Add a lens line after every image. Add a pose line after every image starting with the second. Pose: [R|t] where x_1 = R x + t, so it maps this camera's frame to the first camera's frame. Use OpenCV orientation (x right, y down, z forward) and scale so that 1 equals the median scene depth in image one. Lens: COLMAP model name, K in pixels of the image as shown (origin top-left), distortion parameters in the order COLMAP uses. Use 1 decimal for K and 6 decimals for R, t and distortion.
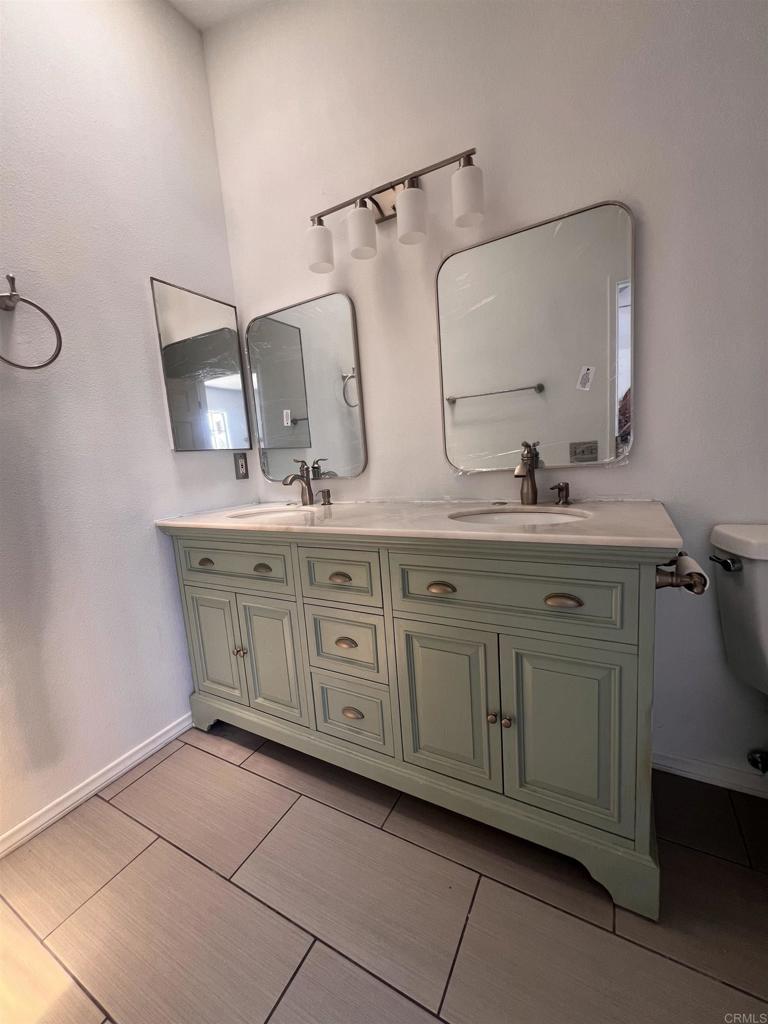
lens RADIAL K [[410.2, 0, 386.2], [0, 410.2, 513.9], [0, 0, 1]] dist [-0.001409, 0.000949]
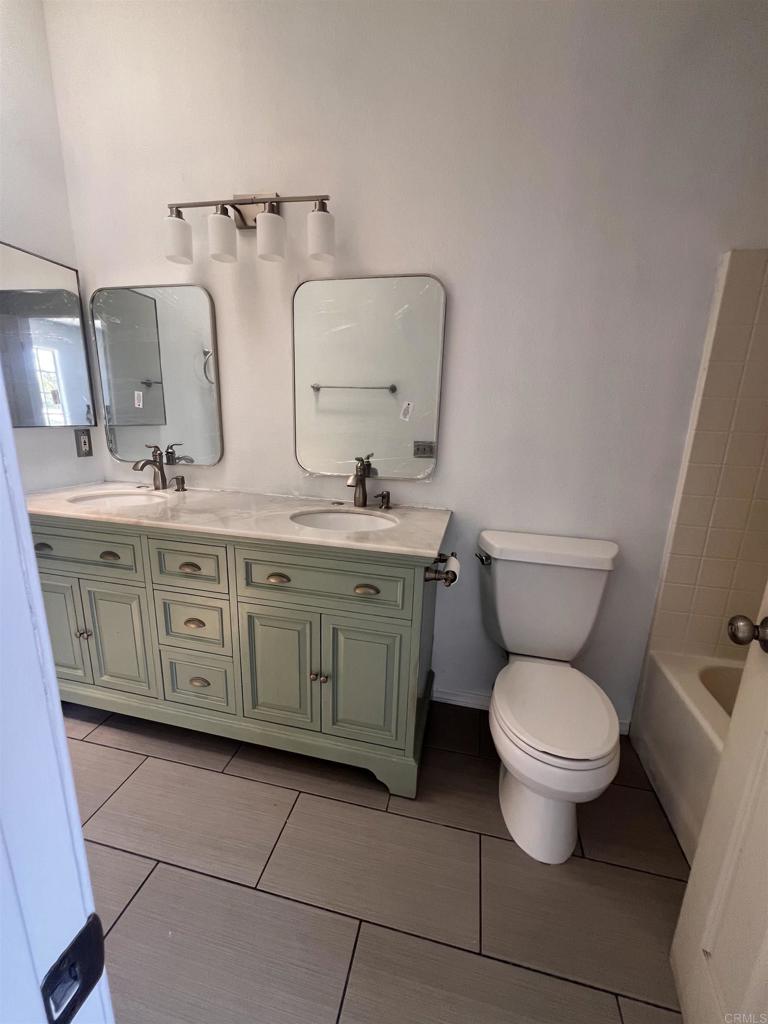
lens RADIAL K [[410.2, 0, 386.2], [0, 410.2, 513.9], [0, 0, 1]] dist [-0.001409, 0.000949]
pose [[0.951926, 0.034934, 0.304330, 0.047427], [-0.061615, 0.995007, 0.078513, -0.100464], [-0.300067, -0.093490, 0.949326, -0.193534]]
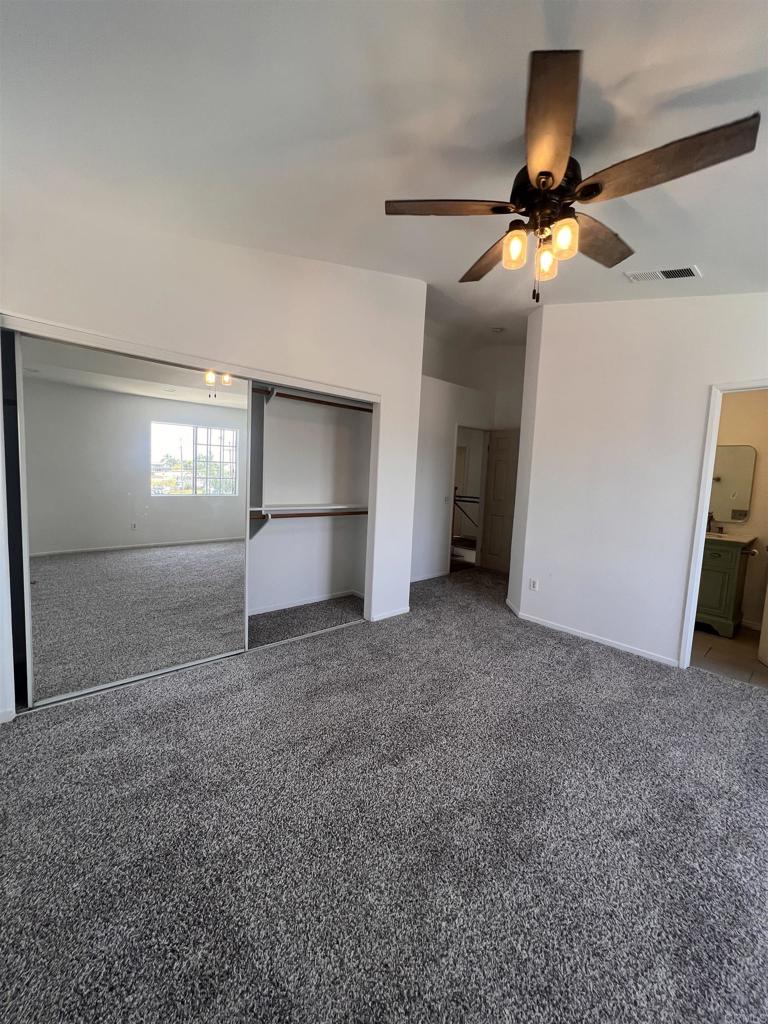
lens RADIAL K [[417.0, 0, 384.0], [0, 417.0, 512.0], [0, 0, 1]] dist [0.000069, 0.000000]
pose [[0.945176, 0.144127, -0.293035, -0.981771], [-0.157638, 0.987232, -0.022896, 0.263963], [0.285993, 0.067834, 0.955828, -2.532333]]
